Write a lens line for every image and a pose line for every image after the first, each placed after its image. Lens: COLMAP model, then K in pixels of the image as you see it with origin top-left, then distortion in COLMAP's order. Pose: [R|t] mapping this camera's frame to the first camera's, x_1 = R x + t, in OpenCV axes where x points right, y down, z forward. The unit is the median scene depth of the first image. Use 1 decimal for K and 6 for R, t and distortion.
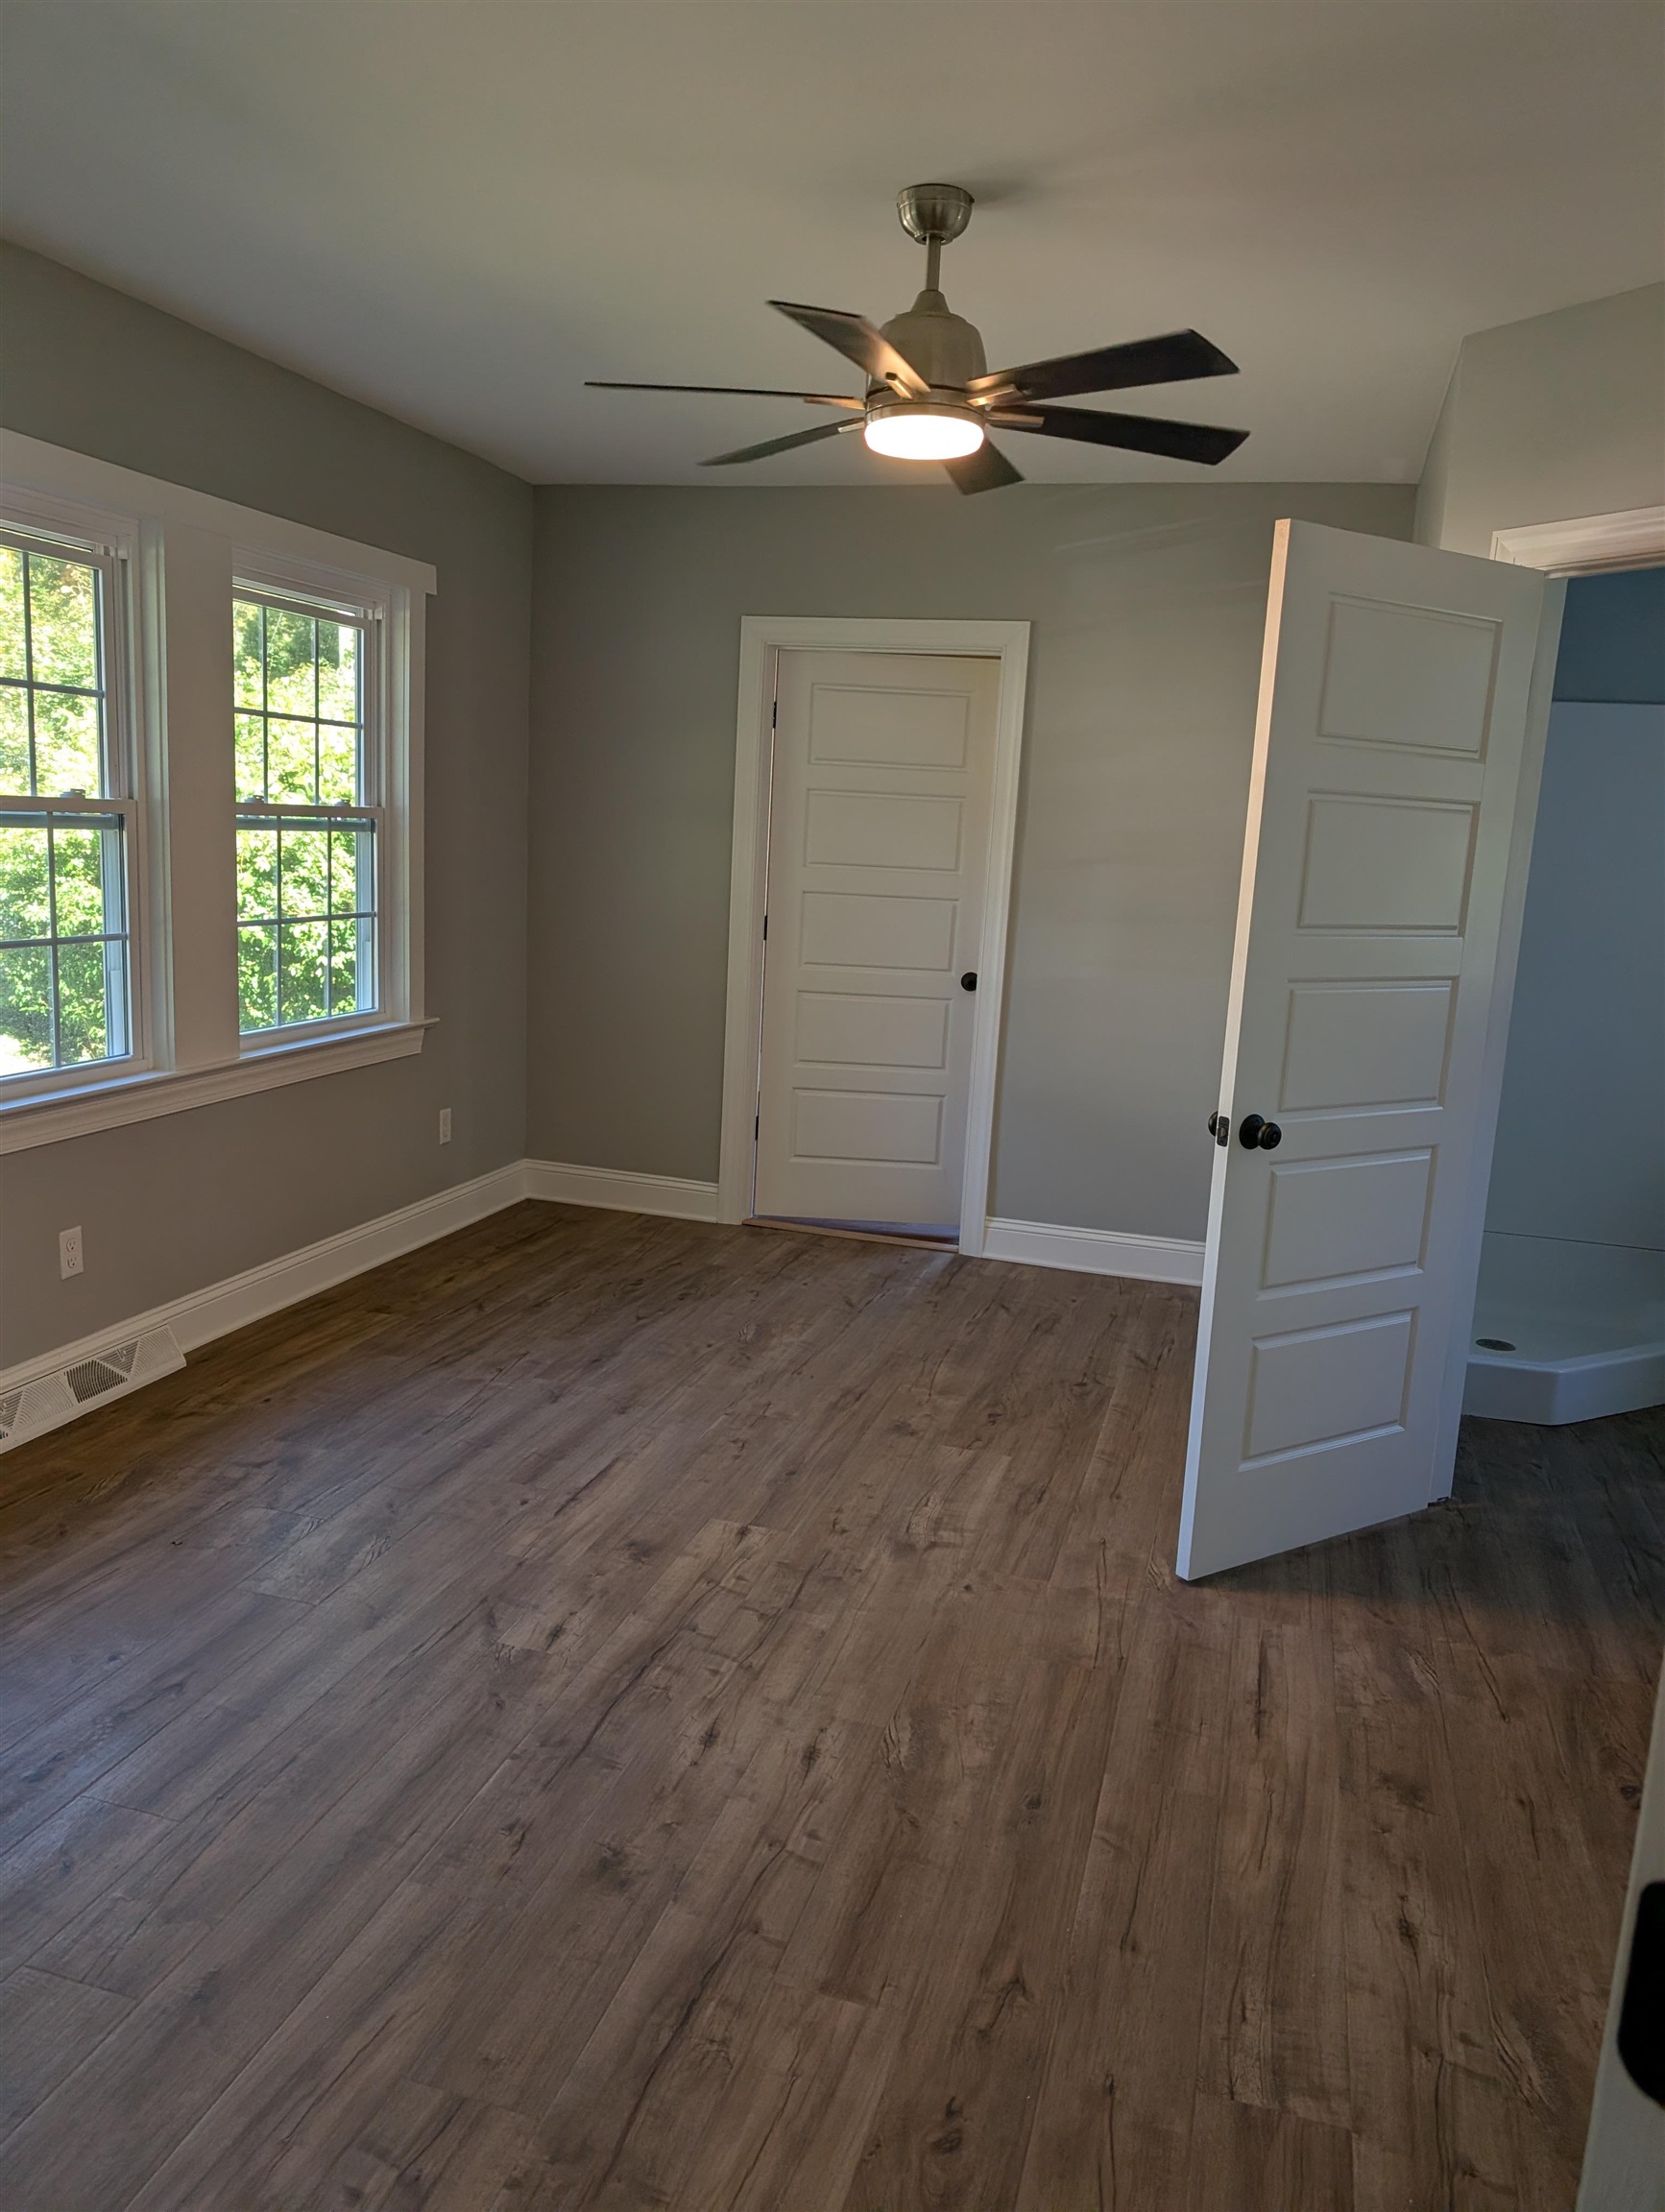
lens RADIAL K [[1605.5, 0, 837.4], [0, 1605.5, 1112.2], [0, 0, 1]] dist [0.030616, -0.034548]
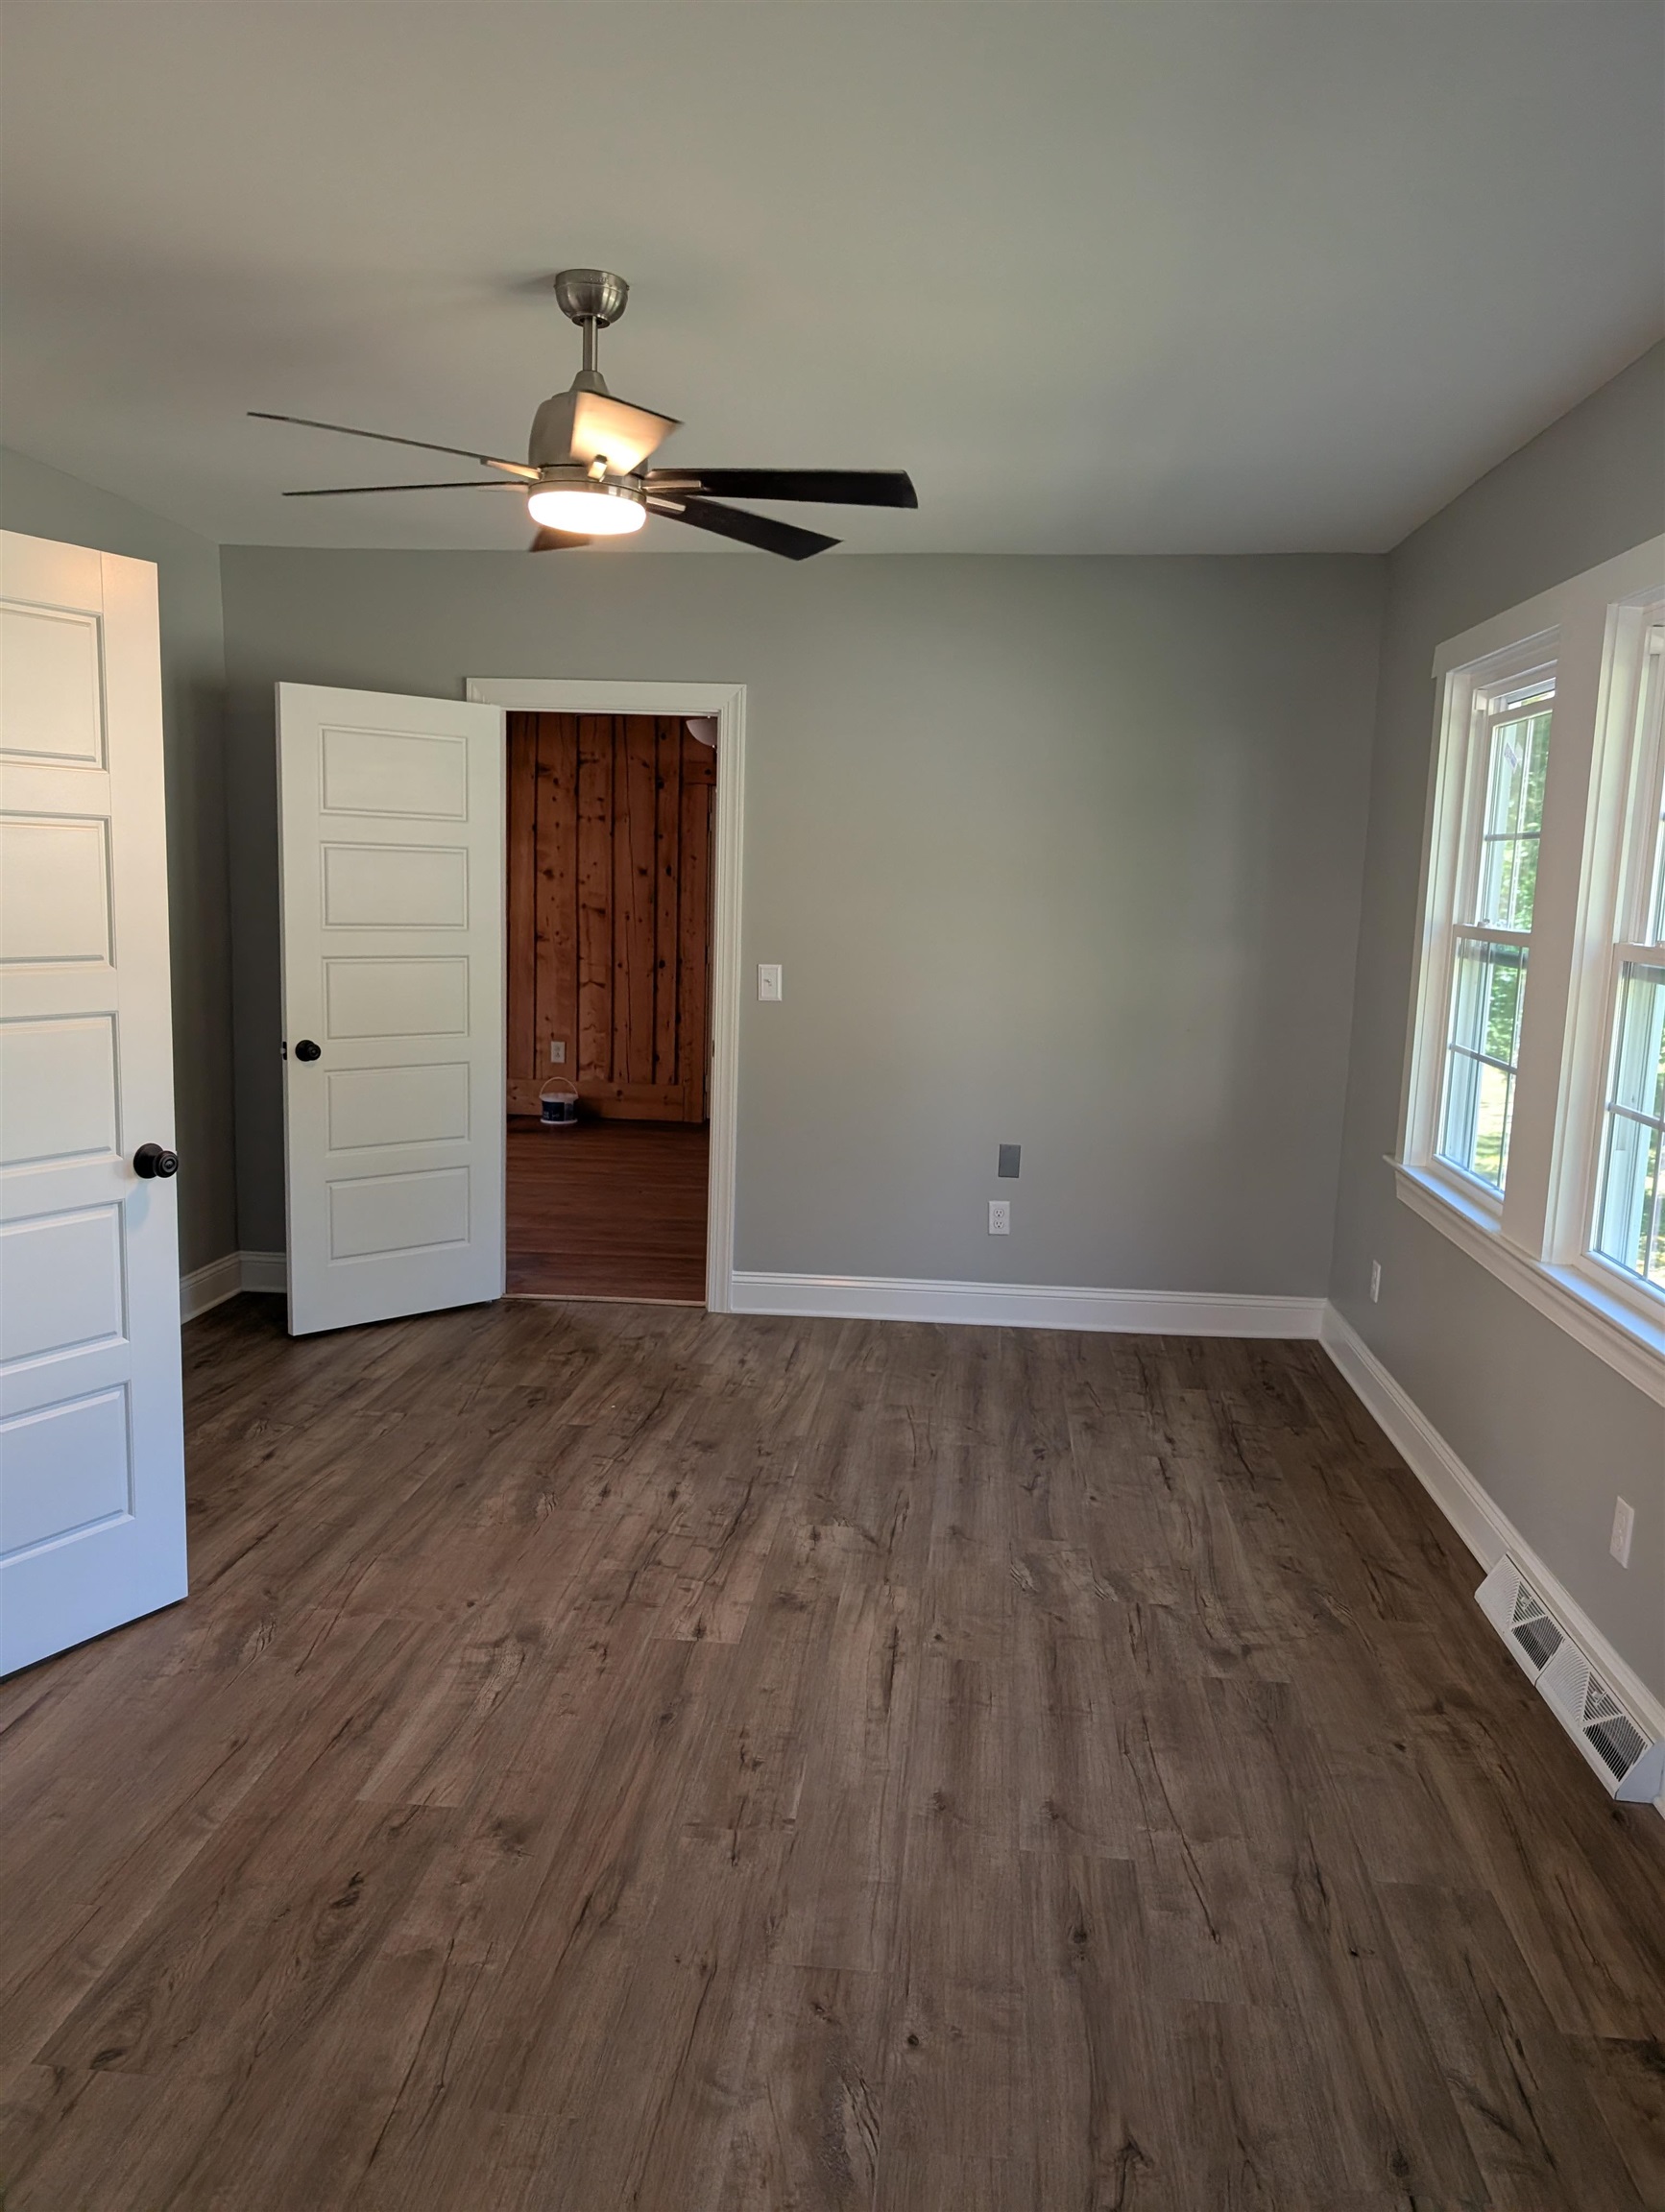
lens RADIAL K [[1605.5, 0, 837.4], [0, 1605.5, 1112.2], [0, 0, 1]] dist [0.030616, -0.034548]
pose [[-0.979290, -0.055261, -0.194775, 0.067395], [-0.115257, 0.943091, 0.311923, -0.352527], [0.166453, 0.327912, -0.929929, 1.859455]]
